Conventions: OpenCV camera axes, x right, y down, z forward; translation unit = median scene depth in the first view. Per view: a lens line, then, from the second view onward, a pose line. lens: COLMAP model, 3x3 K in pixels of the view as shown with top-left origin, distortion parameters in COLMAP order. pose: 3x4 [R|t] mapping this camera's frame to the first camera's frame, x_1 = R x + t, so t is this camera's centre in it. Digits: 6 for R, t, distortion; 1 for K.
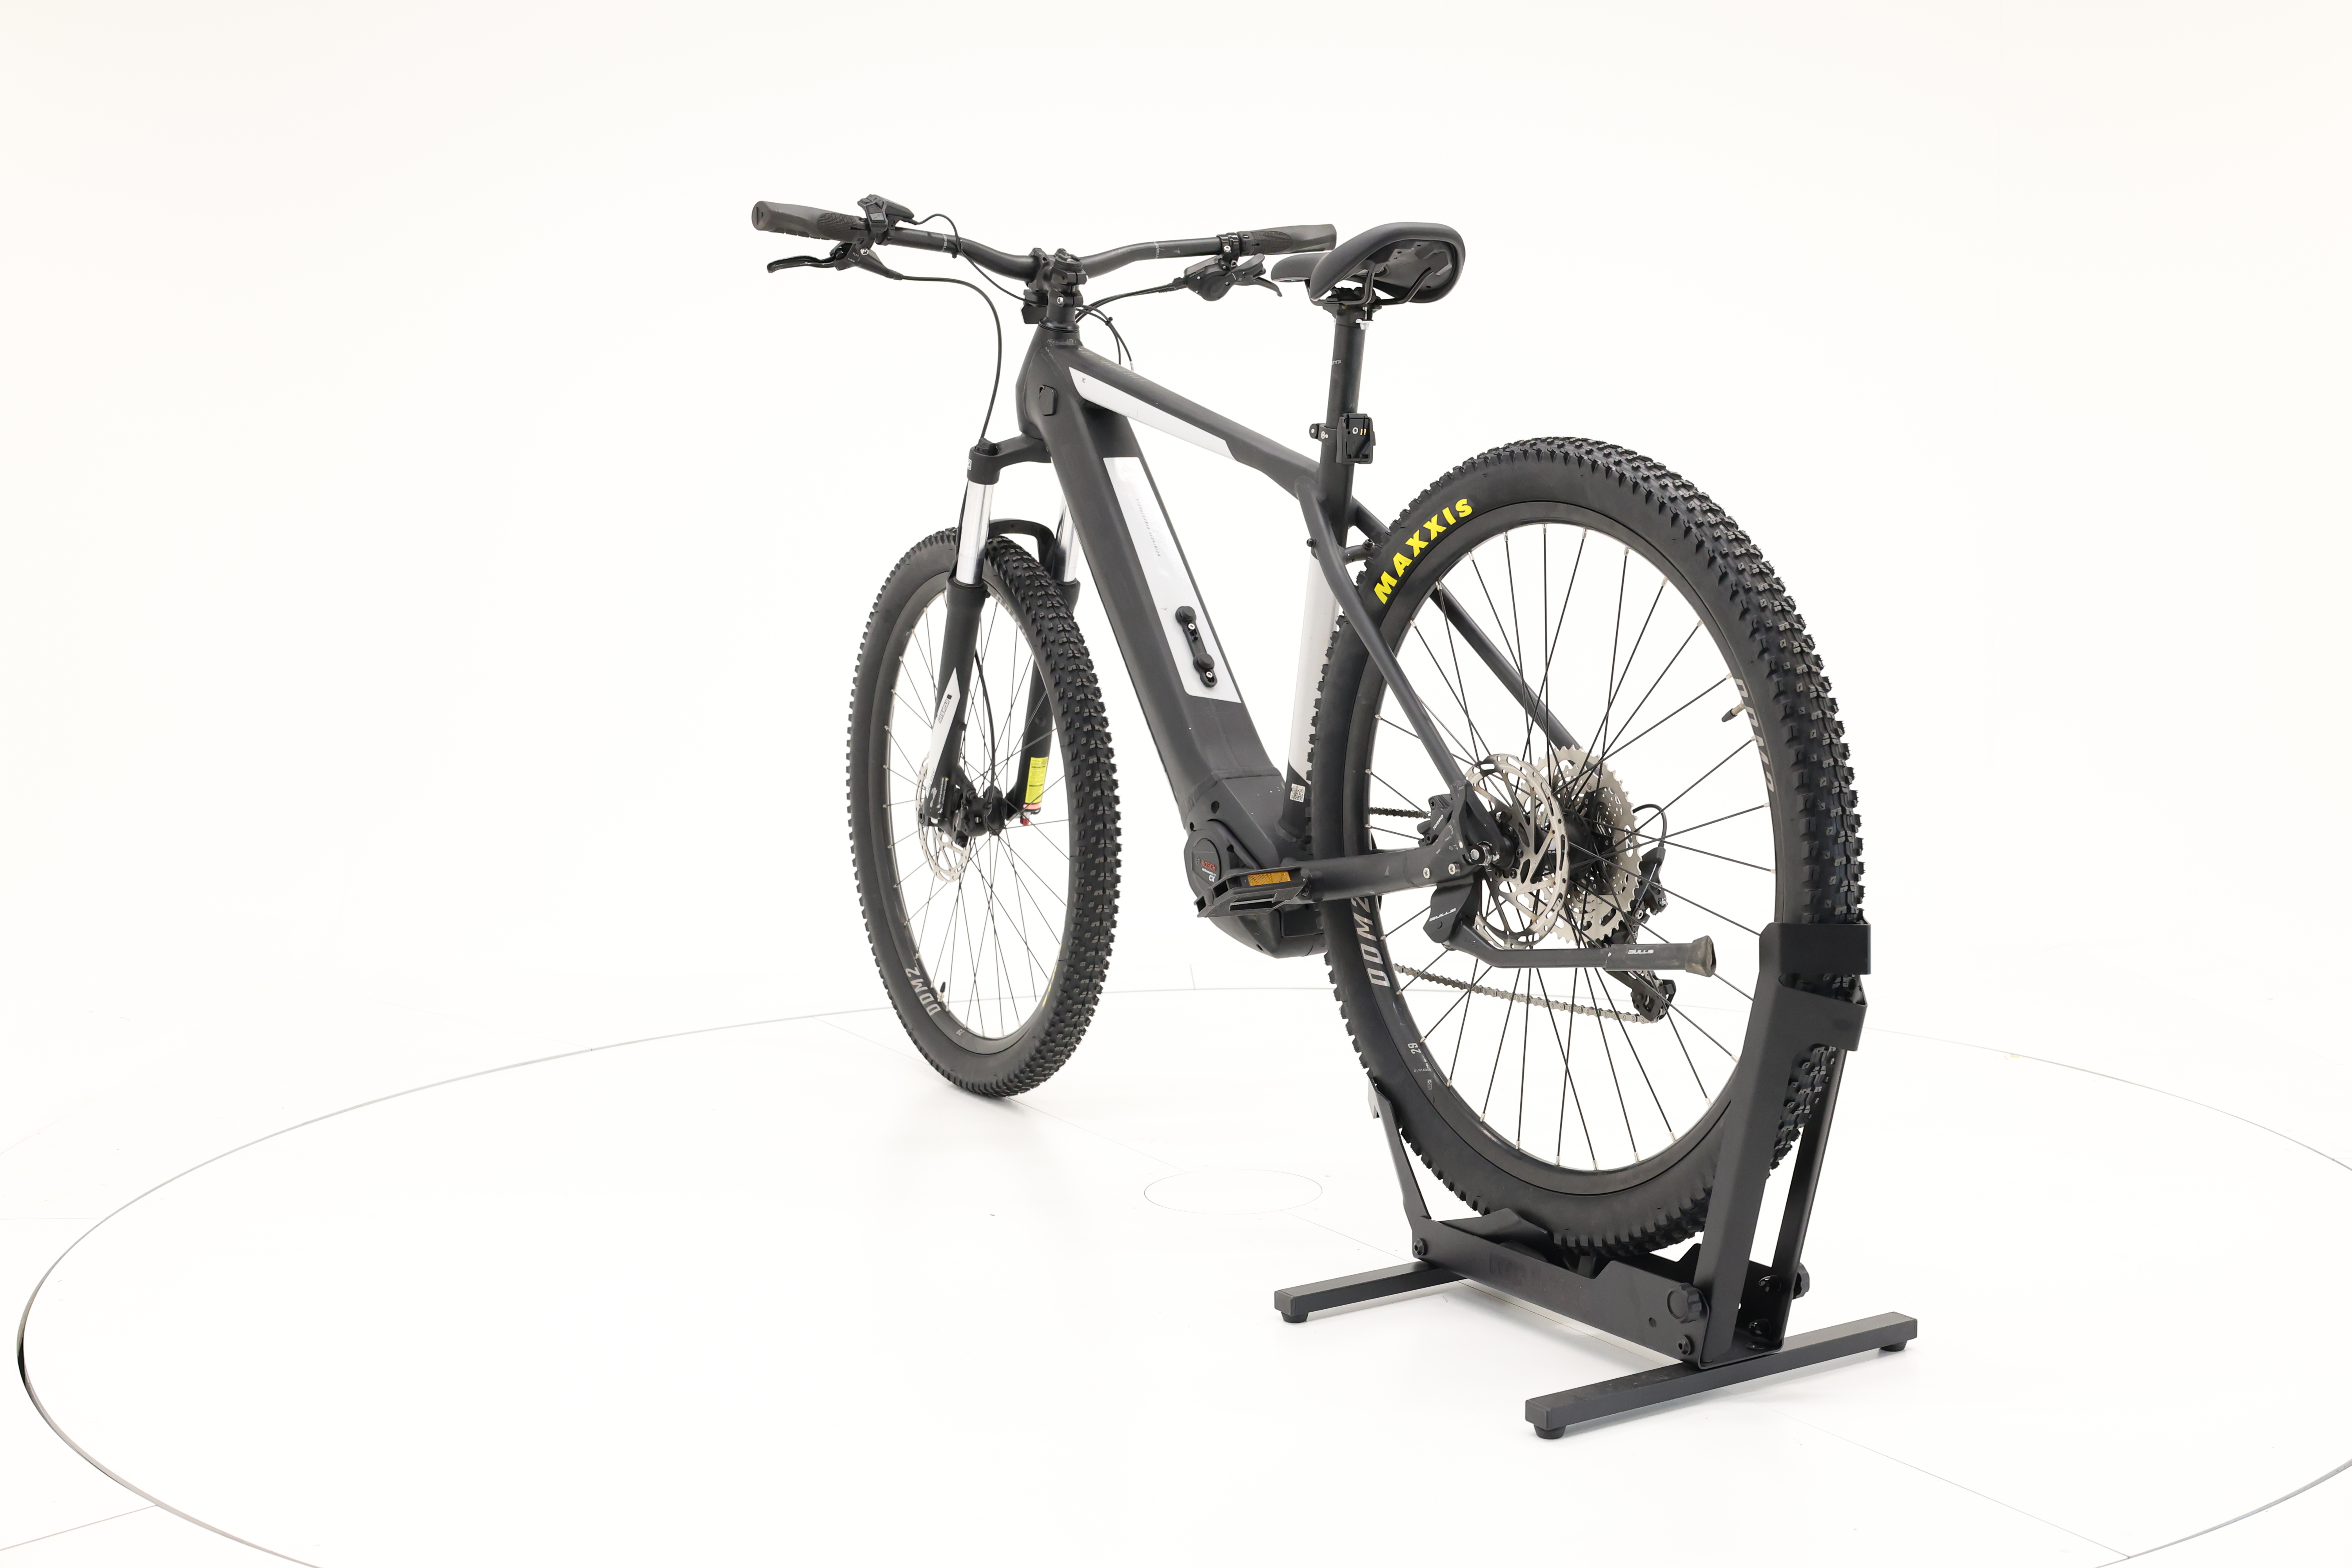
lens RADIAL K [[2655.0, 0, 1187.9], [0, 2655.0, 778.8], [0, 0, 1]] dist [0.027098, 0.000000]
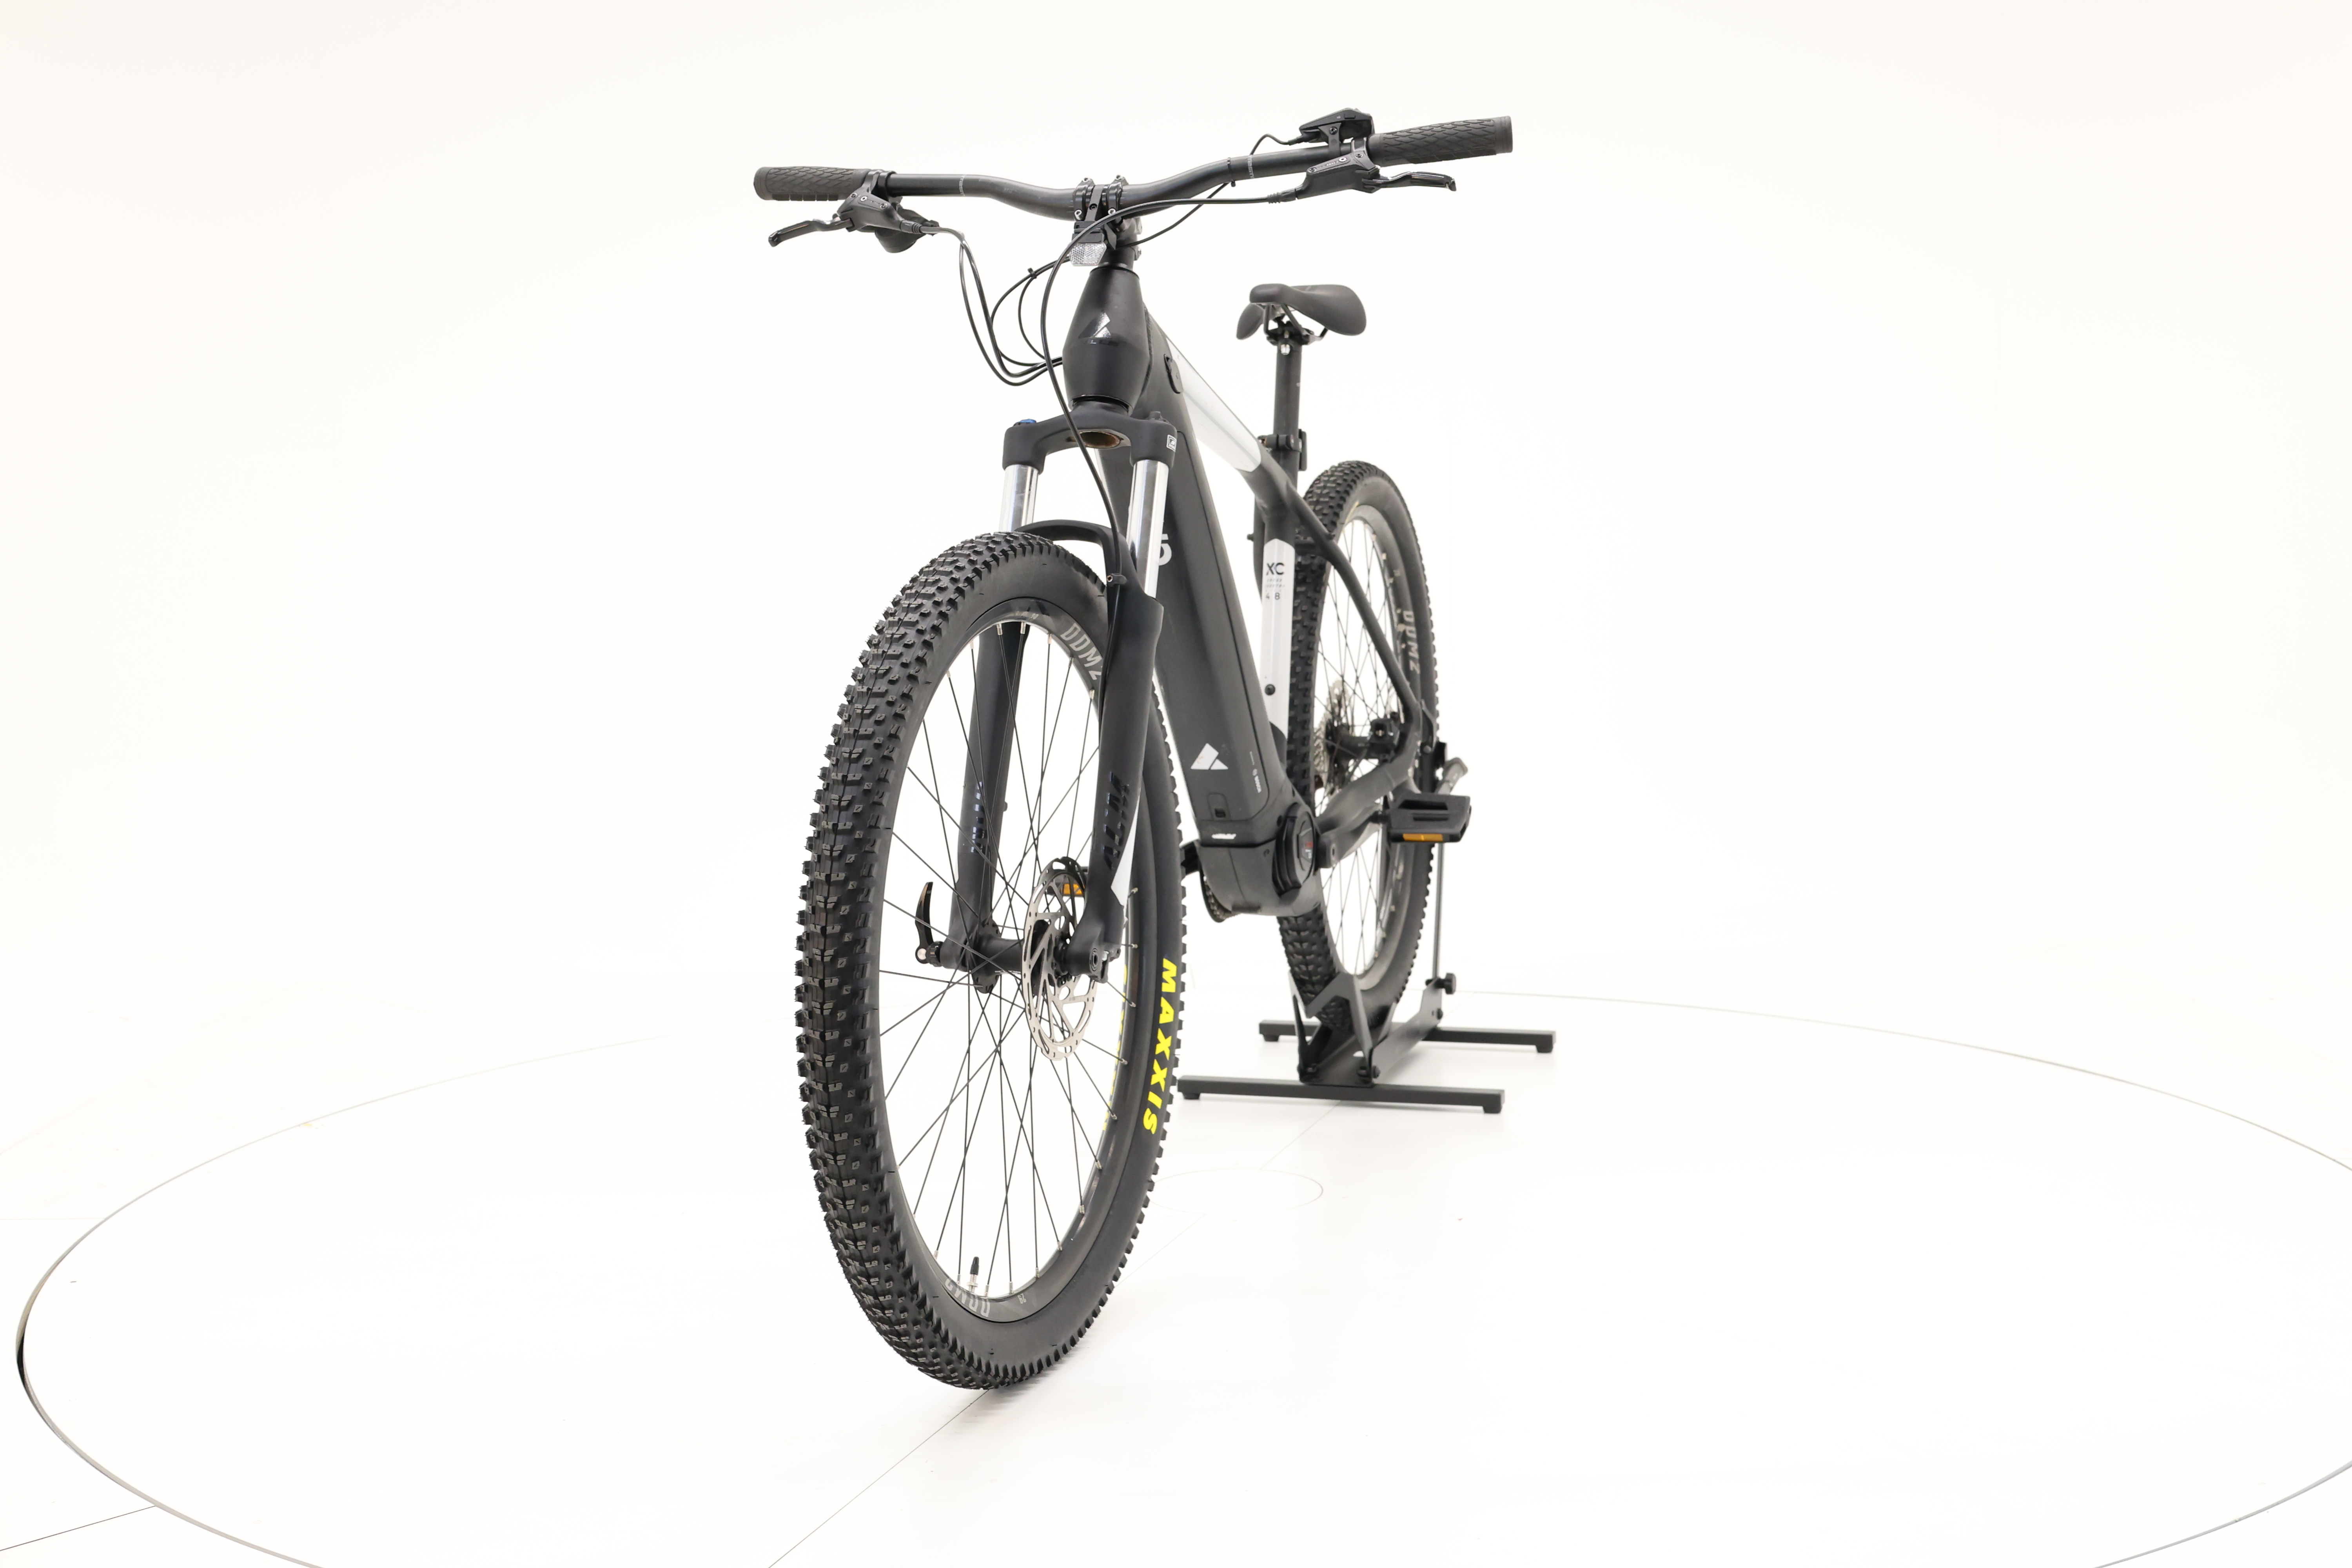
lens RADIAL K [[2655.0, 0, 1171.7], [0, 2655.0, 786.6], [0, 0, 1]] dist [0.027098, 0.000000]
pose [[-0.652253, -0.045643, 0.756626, -0.794366], [0.110900, 0.981698, 0.154822, -0.167765], [-0.749845, 0.184893, -0.635254, 1.798223]]
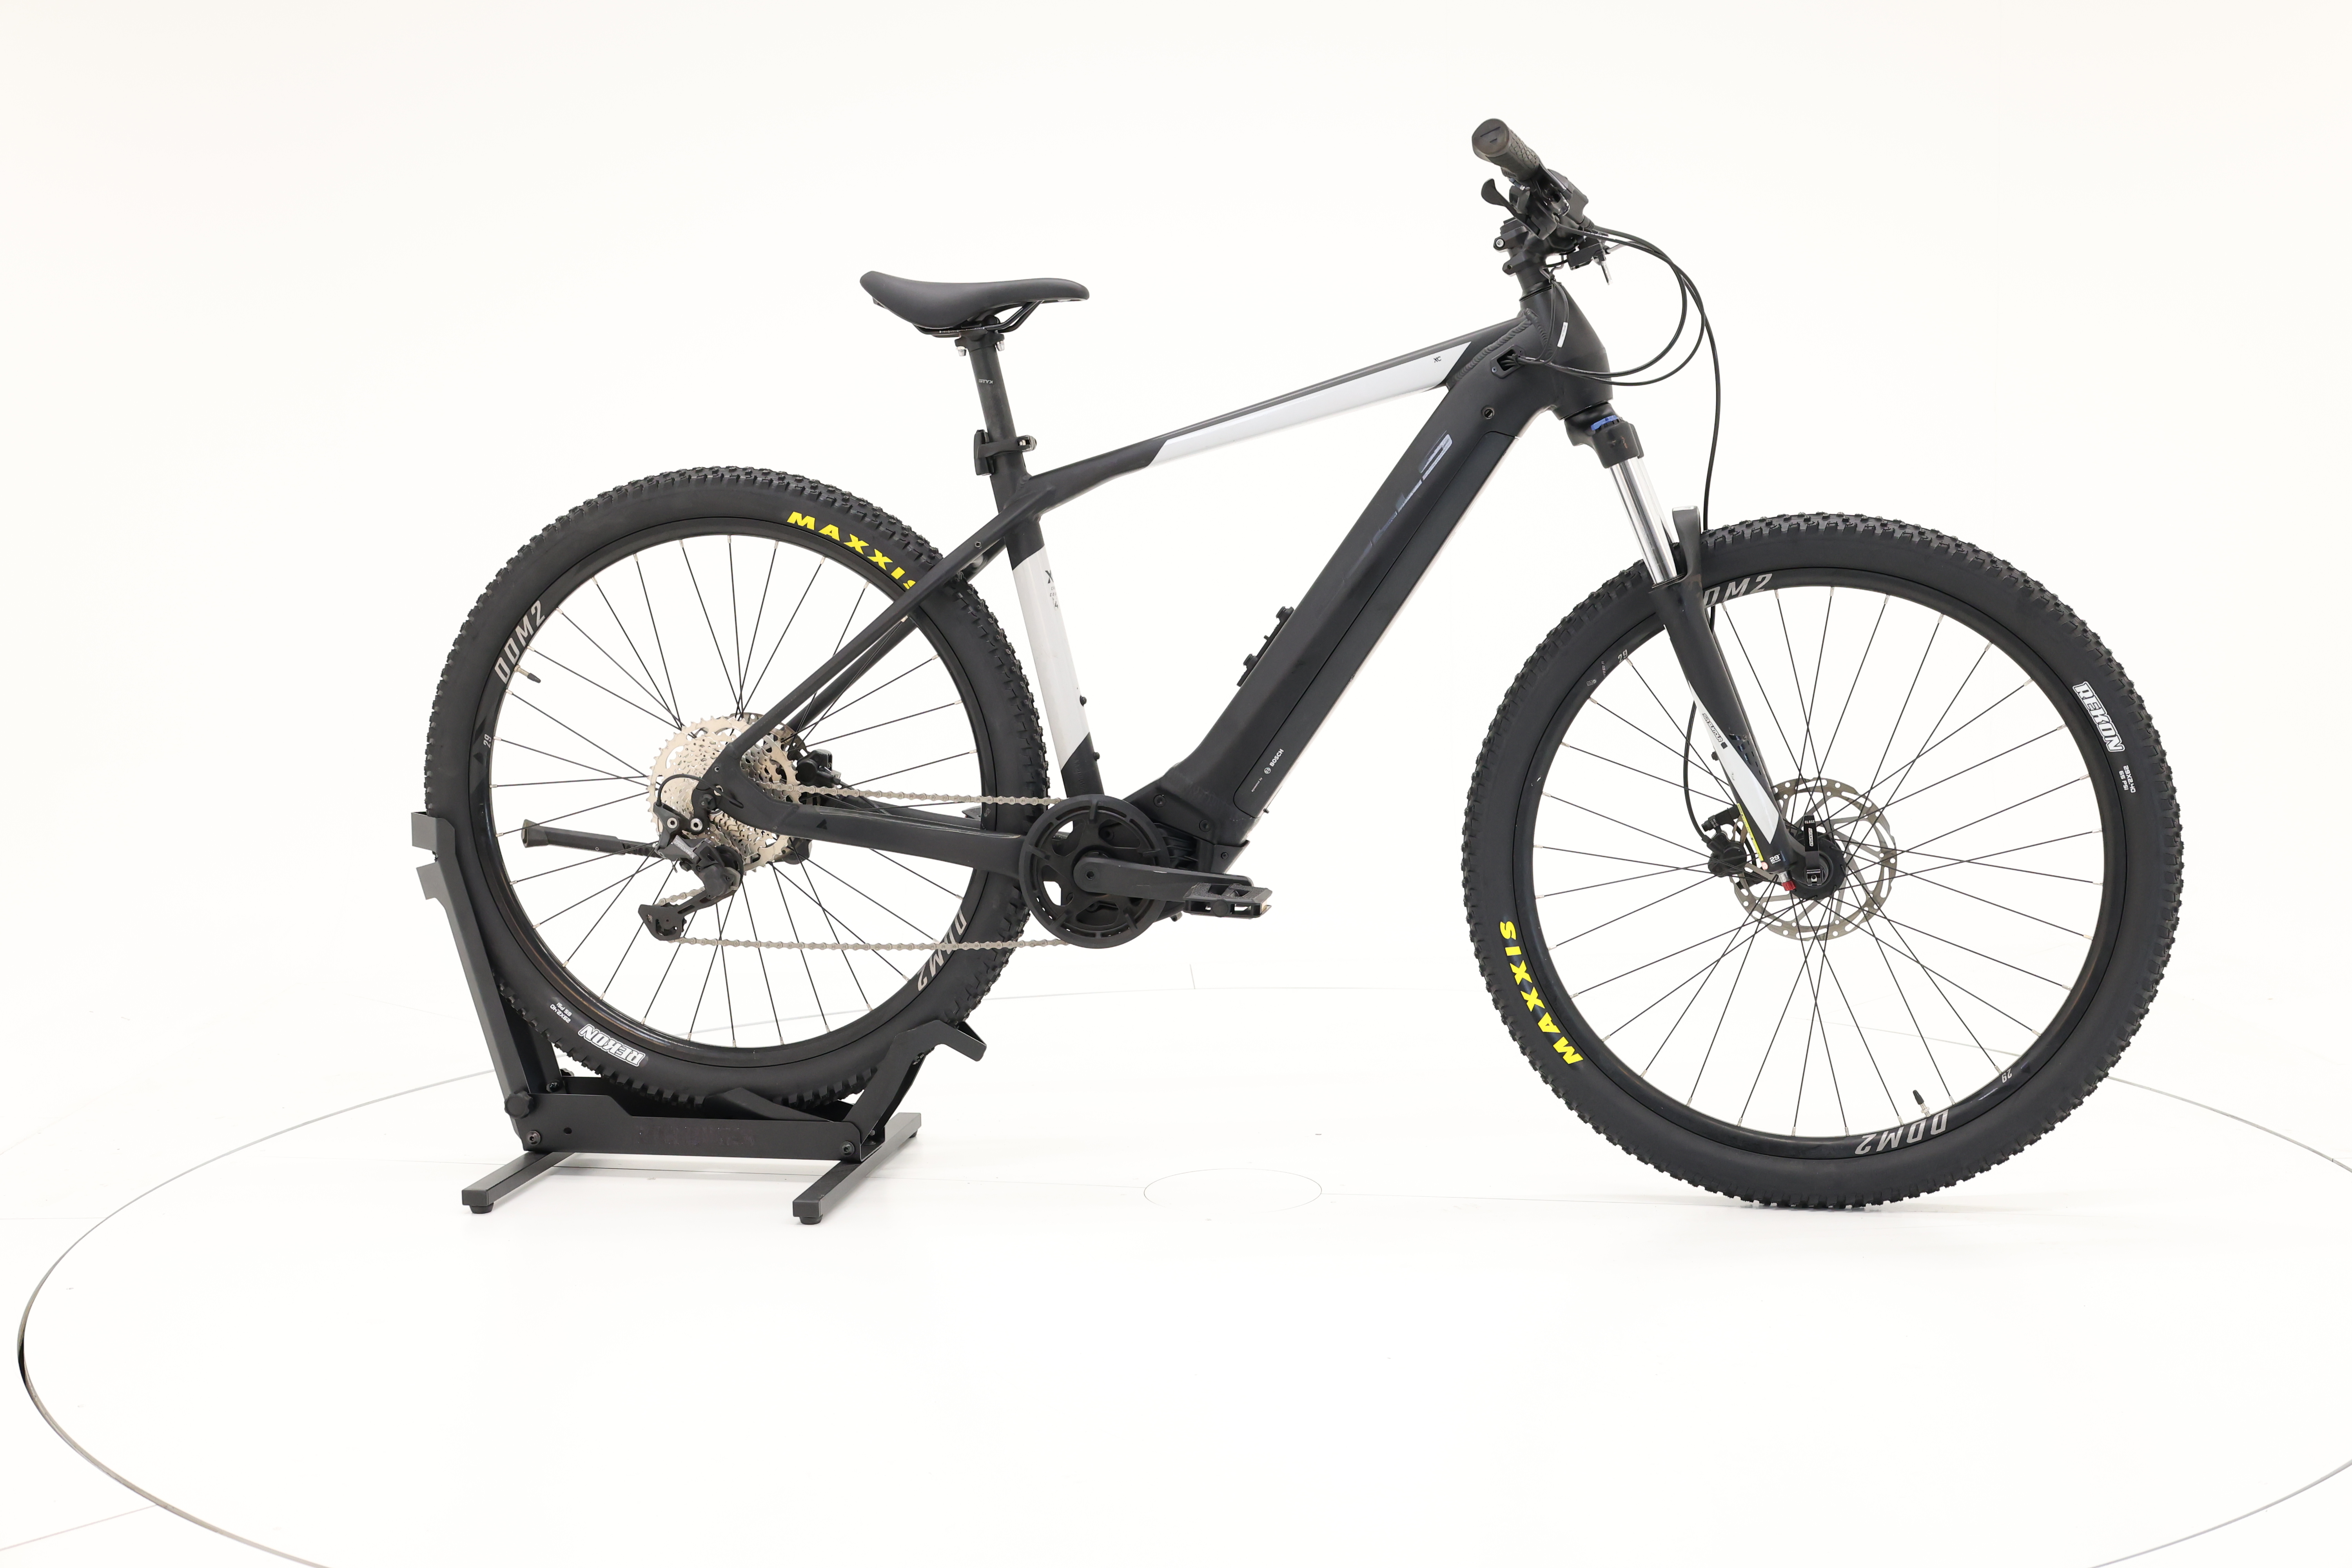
lens RADIAL K [[2655.0, 0, 1181.5], [0, 2655.0, 788.0], [0, 0, 1]] dist [0.027098, 0.000000]
pose [[-0.663932, 0.107993, -0.739954, 0.835161], [-0.044361, 0.982086, 0.183135, -0.195221], [0.746476, 0.154414, -0.647248, 1.782675]]
